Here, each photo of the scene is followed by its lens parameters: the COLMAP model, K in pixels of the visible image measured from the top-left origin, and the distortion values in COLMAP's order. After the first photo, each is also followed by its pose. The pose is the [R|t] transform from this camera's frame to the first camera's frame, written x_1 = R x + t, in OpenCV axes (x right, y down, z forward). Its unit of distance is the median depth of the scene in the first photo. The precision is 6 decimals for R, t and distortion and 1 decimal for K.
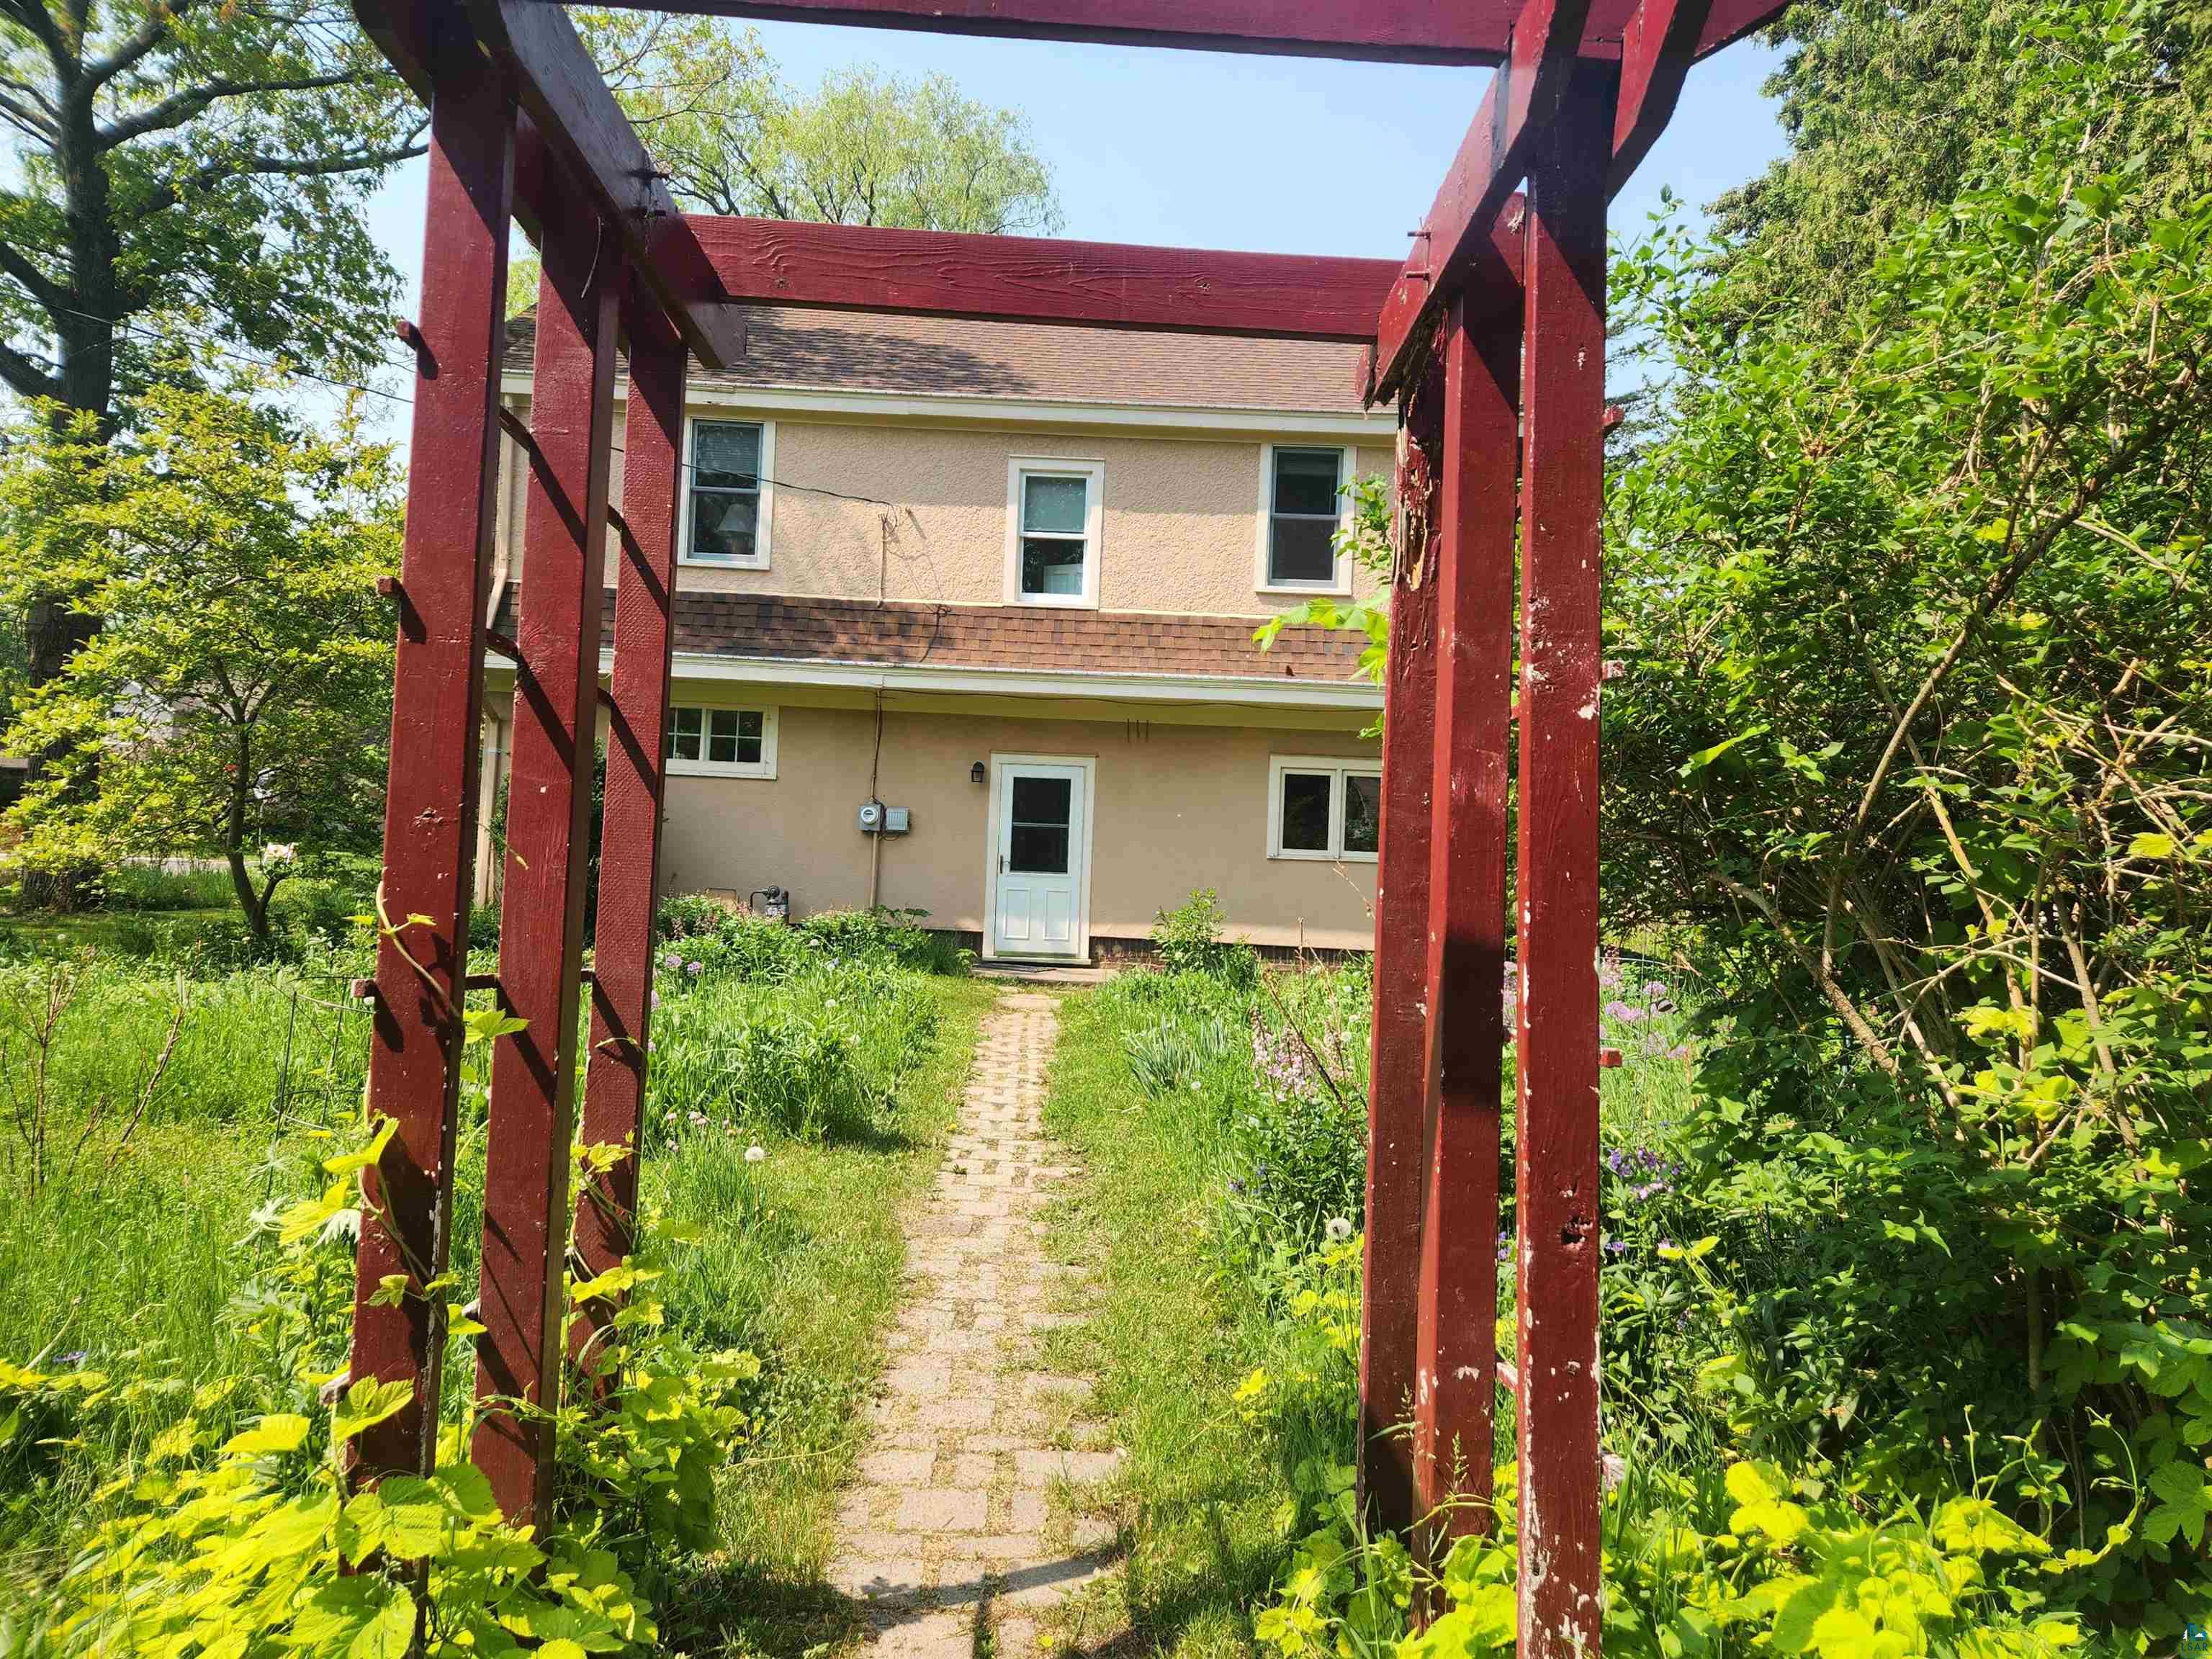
lens RADIAL K [[1316.3, 0, 1052.0], [0, 1316.3, 866.6], [0, 0, 1]] dist [0.064778, -0.040206]
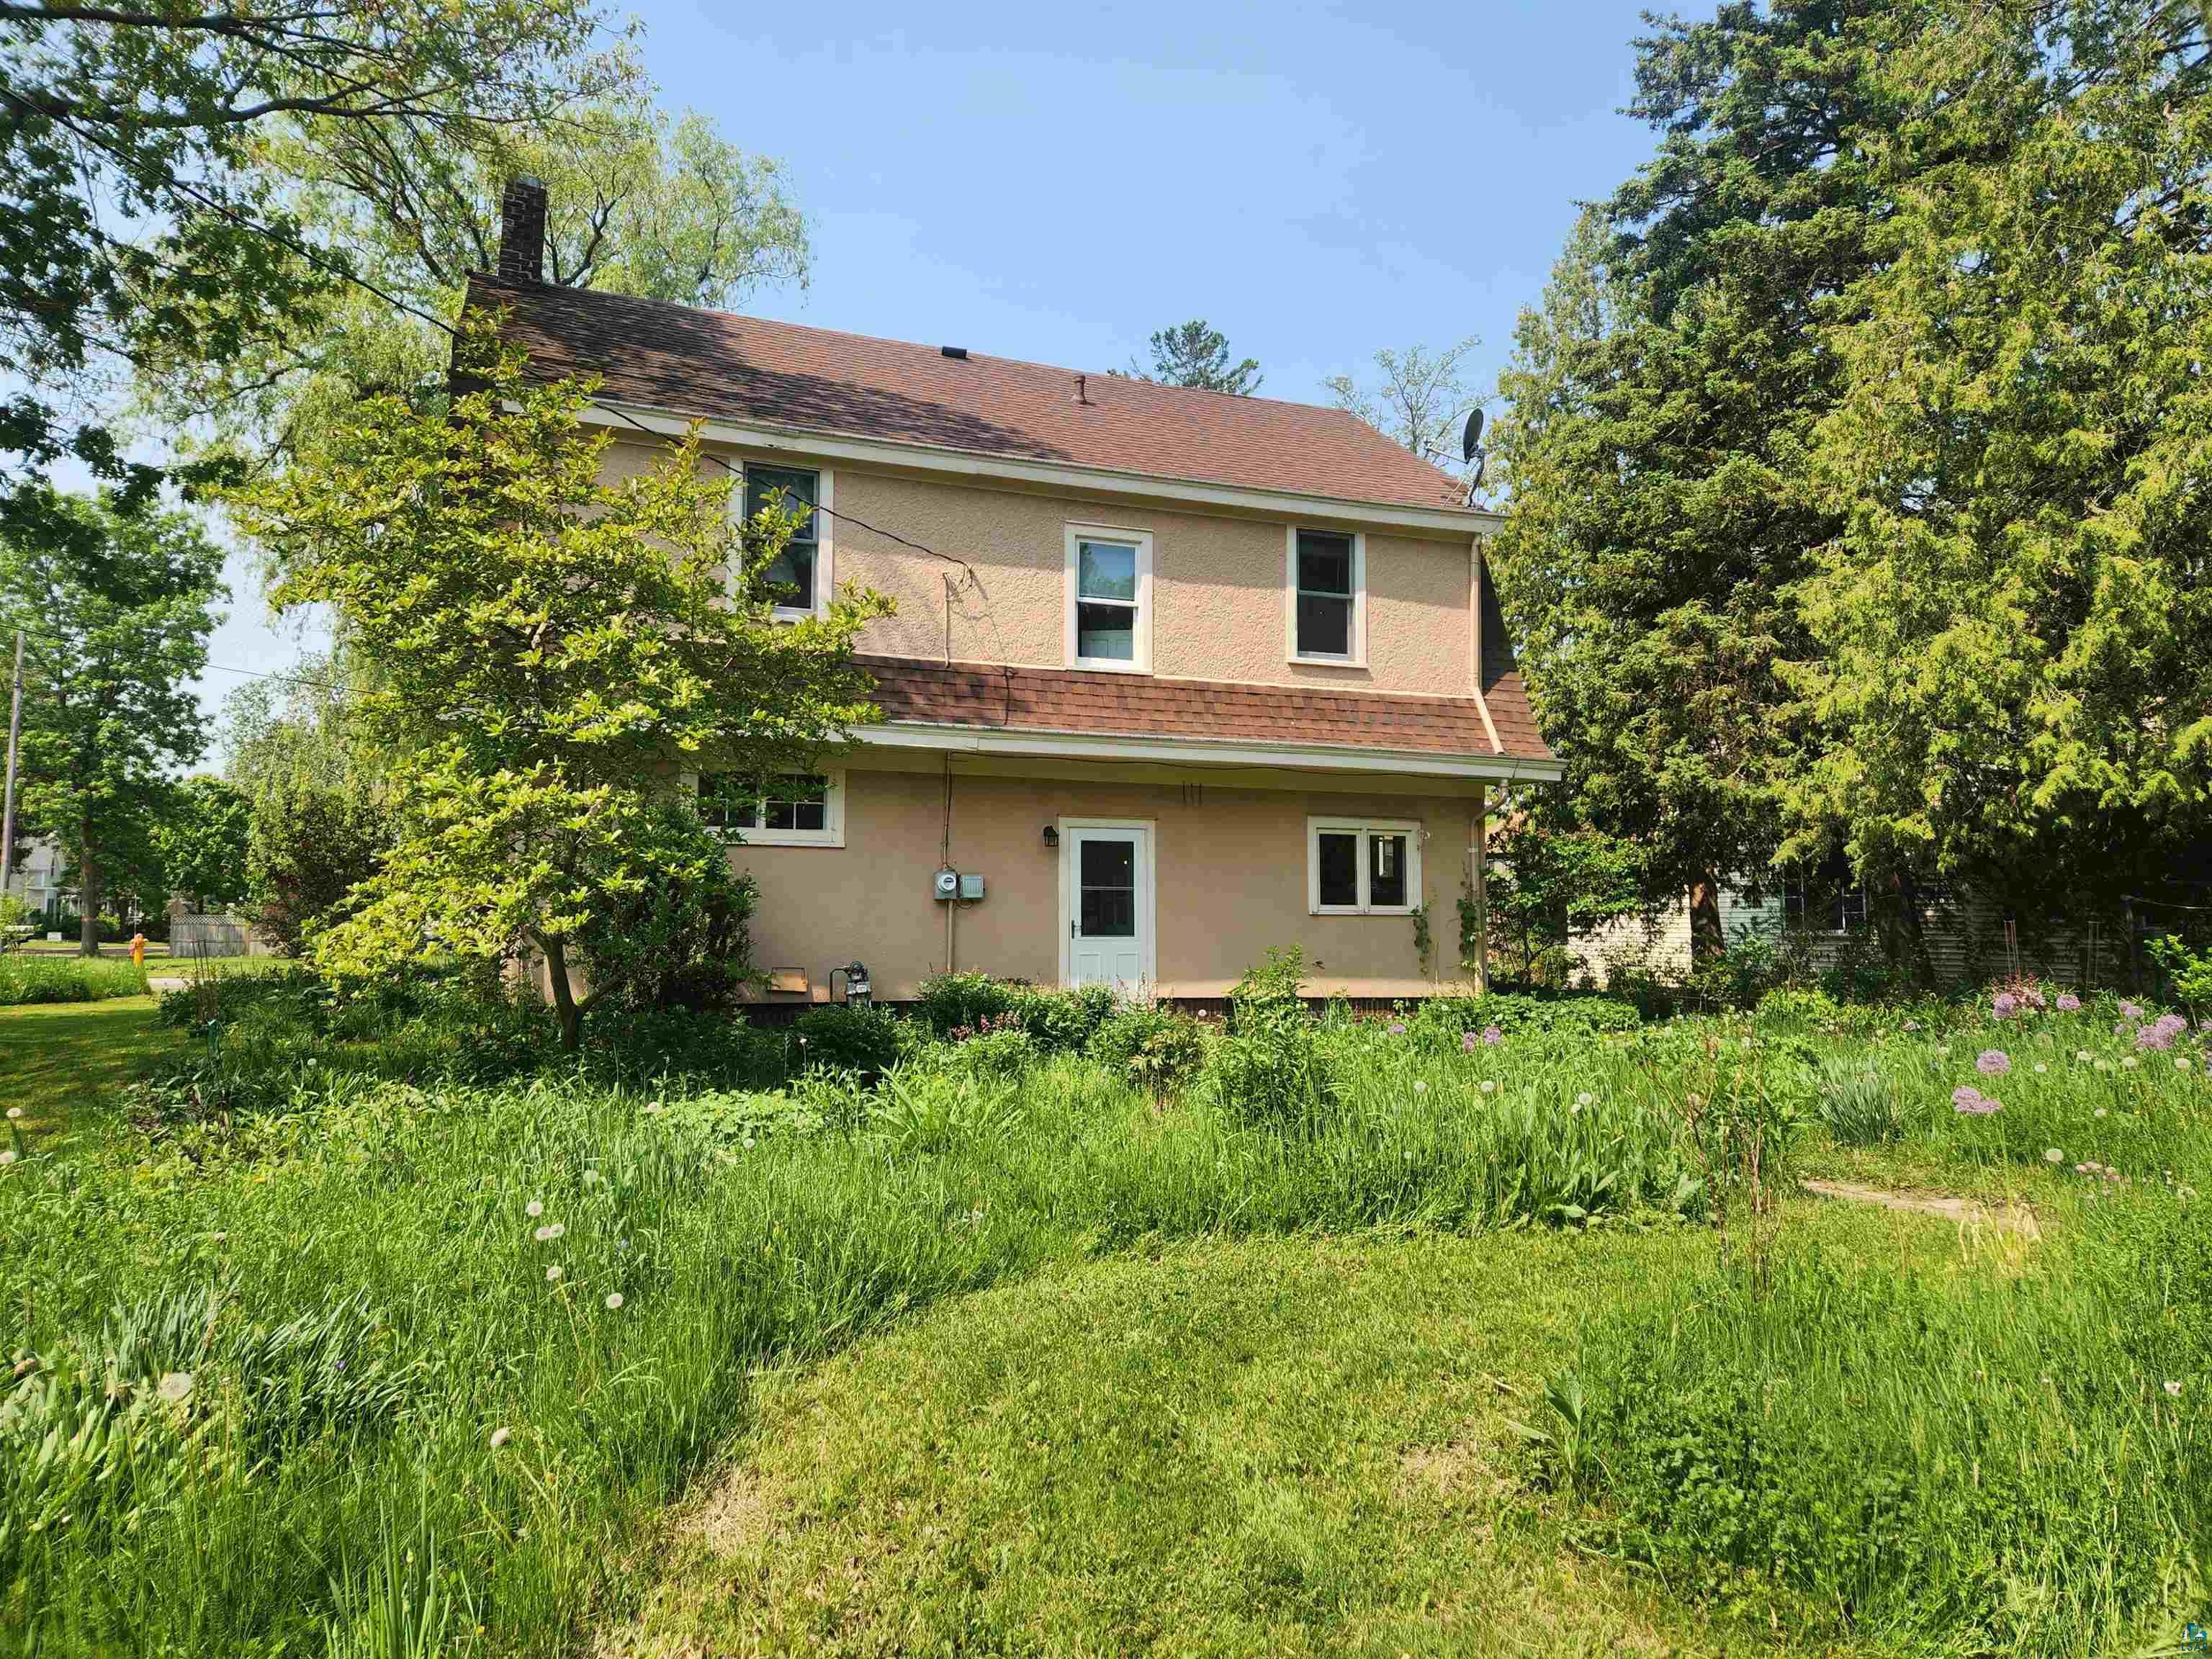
lens RADIAL K [[1316.3, 0, 1052.0], [0, 1316.3, 866.6], [0, 0, 1]] dist [0.064778, -0.040206]
pose [[0.949631, -0.020351, 0.312709, -0.359713], [0.033435, 0.998773, -0.036535, -0.013196], [-0.311582, 0.045150, 0.949146, 0.066316]]
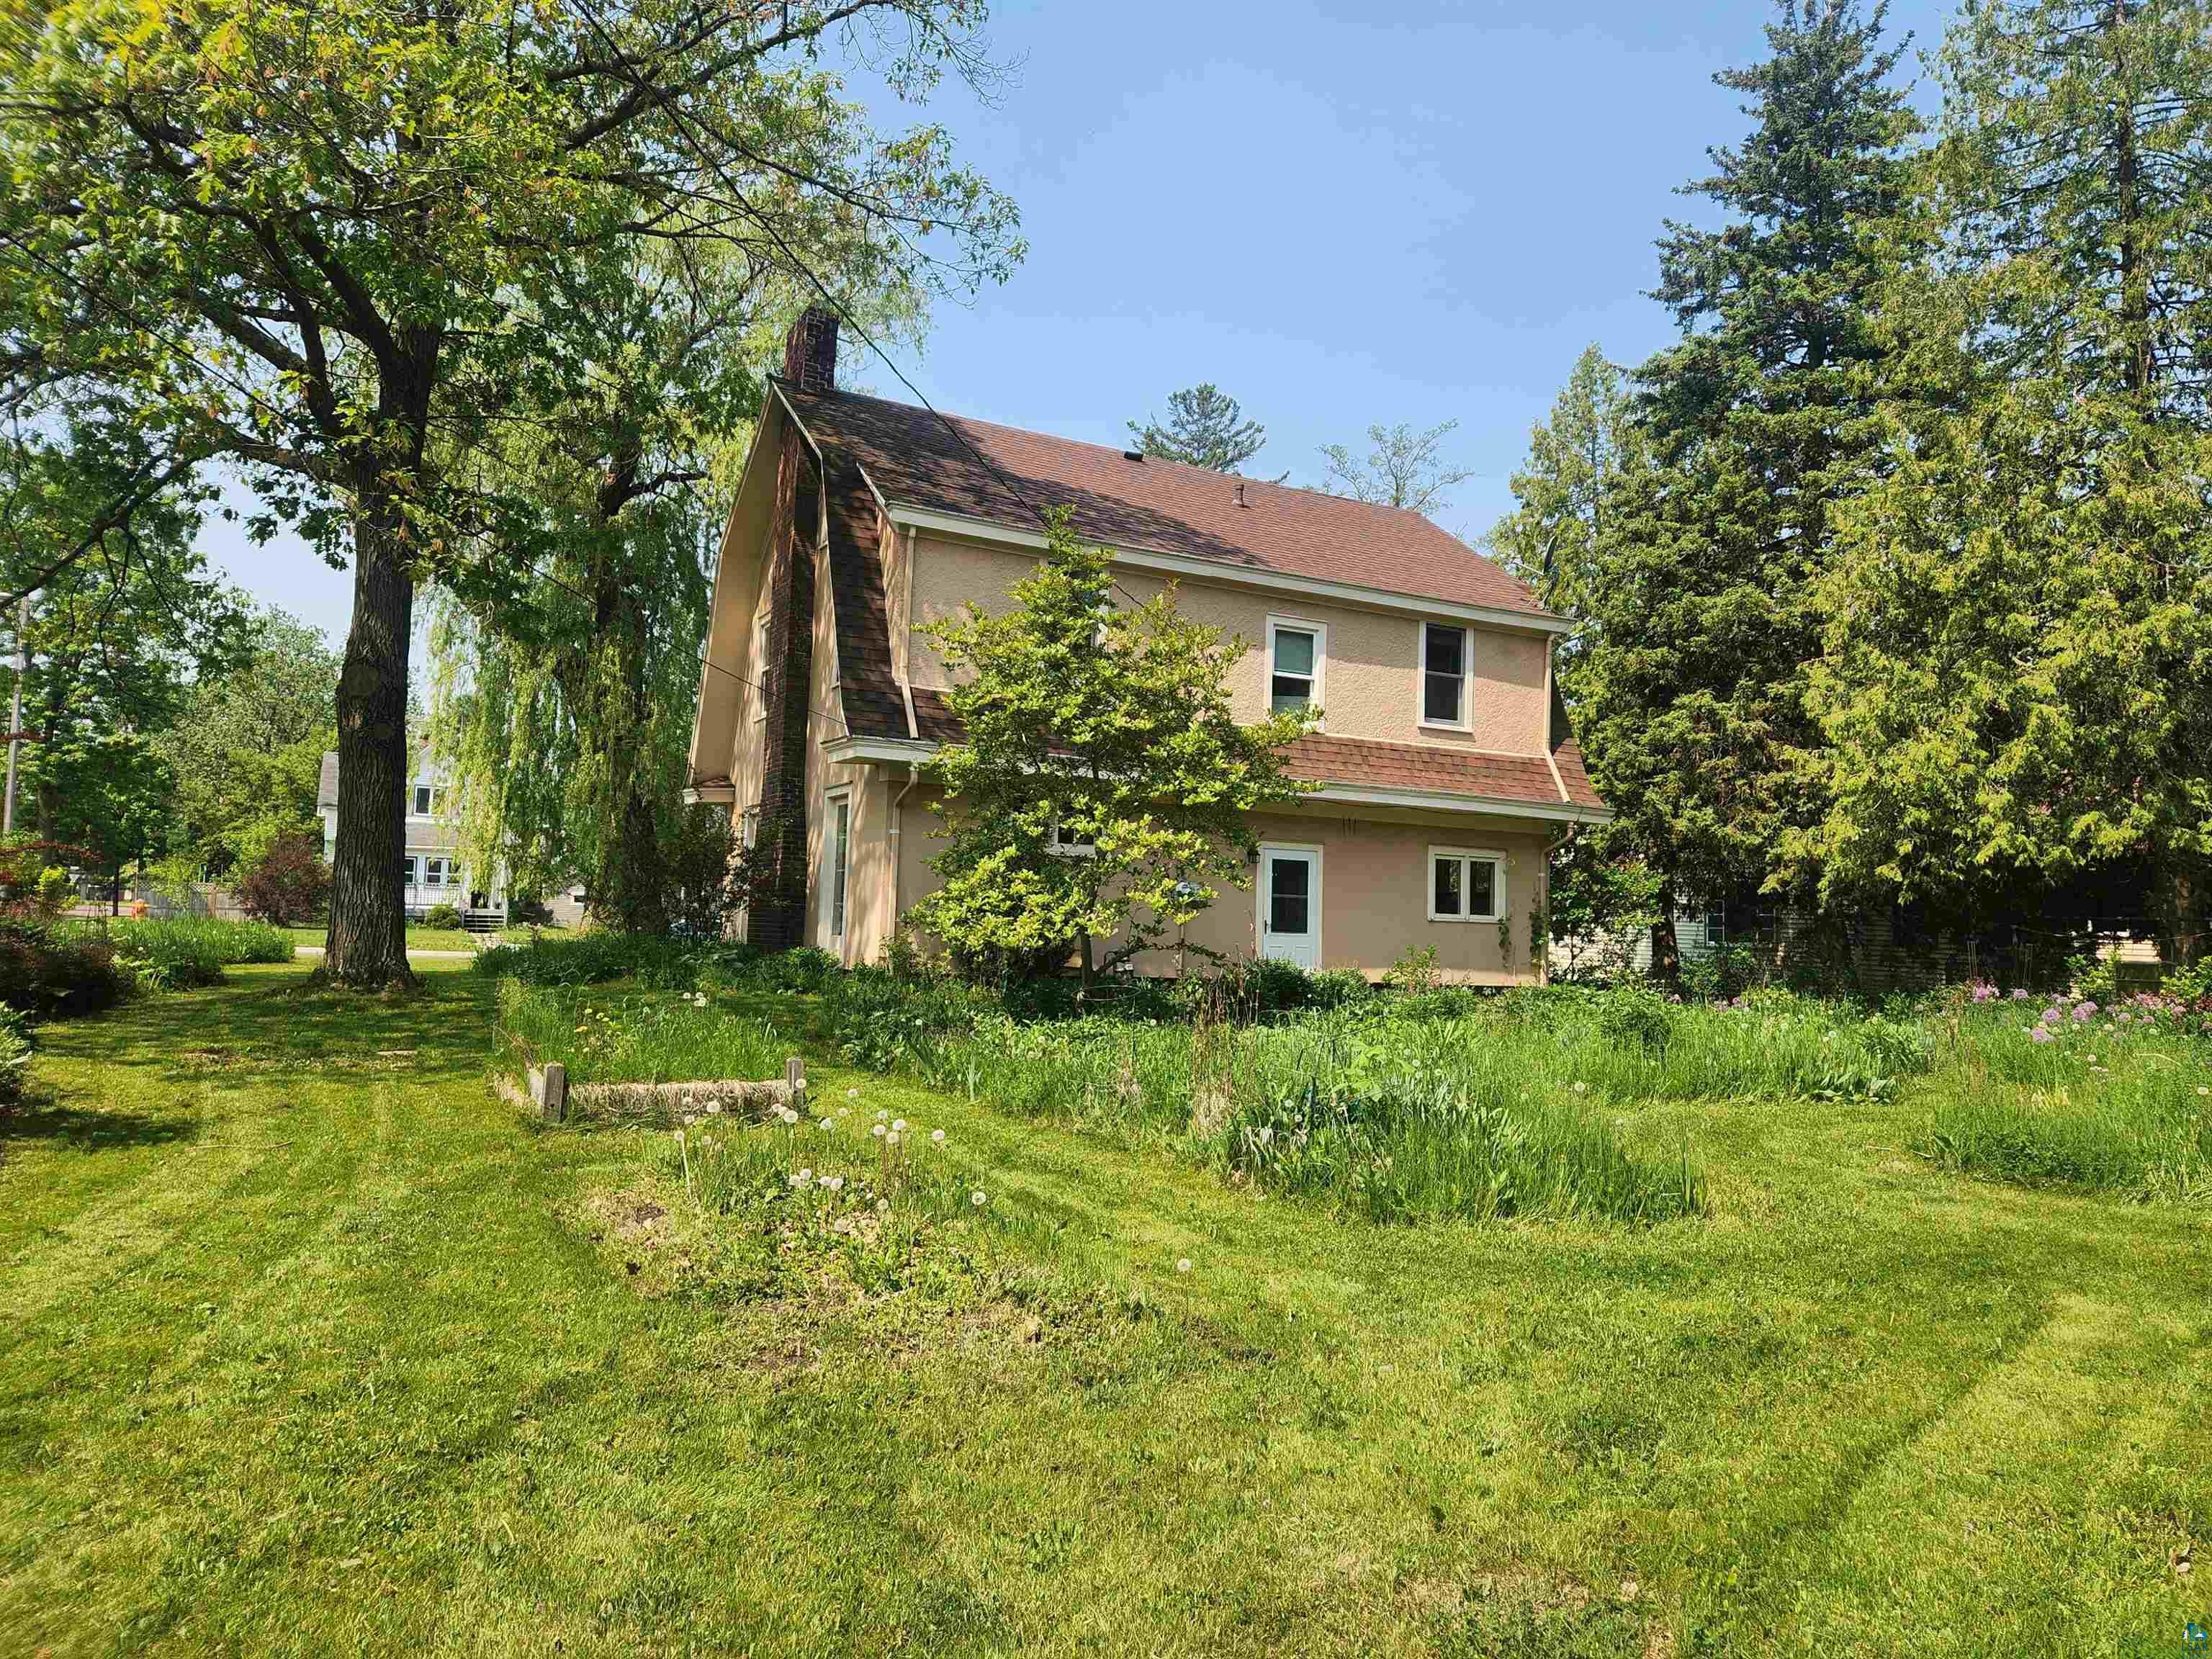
lens RADIAL K [[1316.3, 0, 1052.0], [0, 1316.3, 866.6], [0, 0, 1]] dist [0.064778, -0.040206]
pose [[0.912468, 0.009193, 0.409044, -0.756538], [0.002615, 0.999596, -0.028299, -0.024823], [-0.409139, 0.026891, 0.912076, -0.093176]]
